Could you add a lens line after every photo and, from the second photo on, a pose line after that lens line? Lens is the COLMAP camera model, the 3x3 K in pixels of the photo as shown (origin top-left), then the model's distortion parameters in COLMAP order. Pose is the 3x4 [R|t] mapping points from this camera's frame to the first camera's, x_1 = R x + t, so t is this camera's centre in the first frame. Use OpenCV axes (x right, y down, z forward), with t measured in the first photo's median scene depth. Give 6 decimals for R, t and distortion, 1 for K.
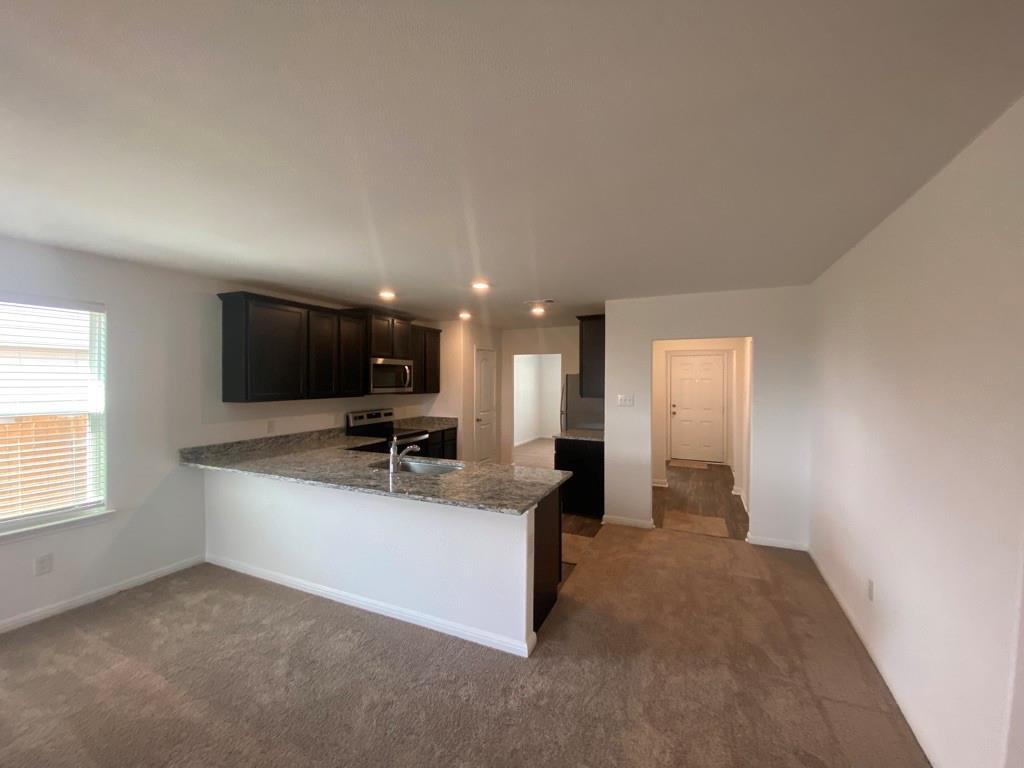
lens RADIAL K [[418.7, 0, 512.0], [0, 418.7, 384.0], [0, 0, 1]] dist [0.028075, -0.024877]
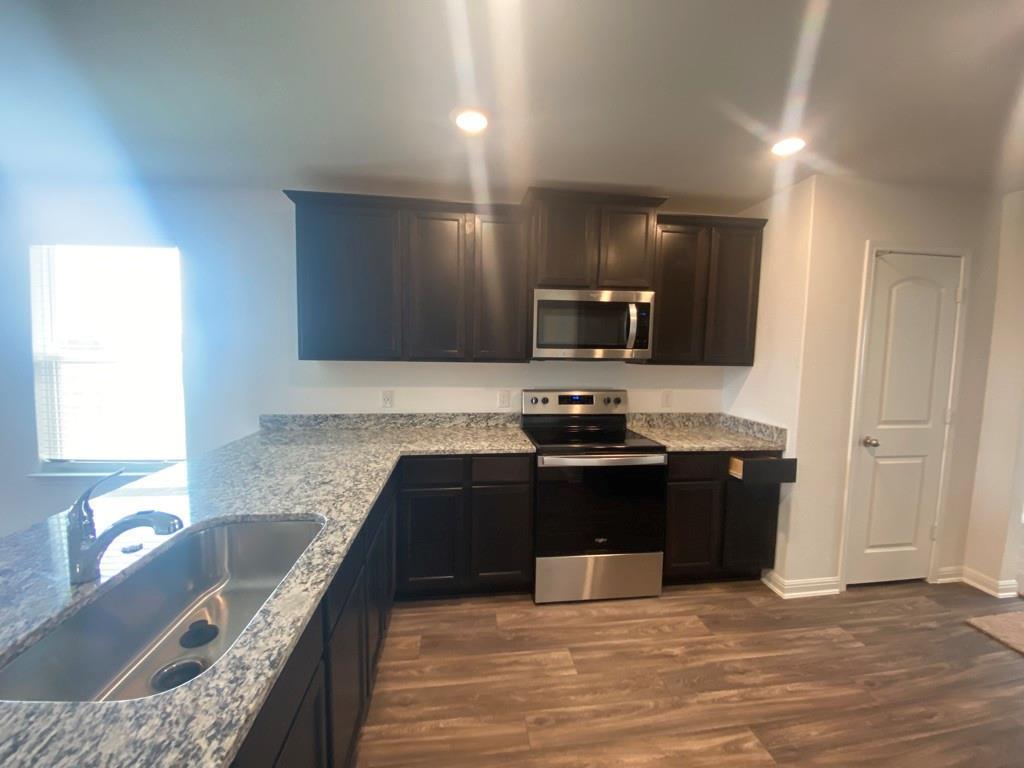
lens RADIAL K [[421.2, 0, 514.3], [0, 421.2, 383.6], [0, 0, 1]] dist [0.024224, -0.021917]
pose [[0.527388, 0.078673, -0.845974, 0.101543], [-0.026431, 0.996741, 0.076216, 0.016547], [0.849213, -0.017836, 0.527749, 0.725758]]
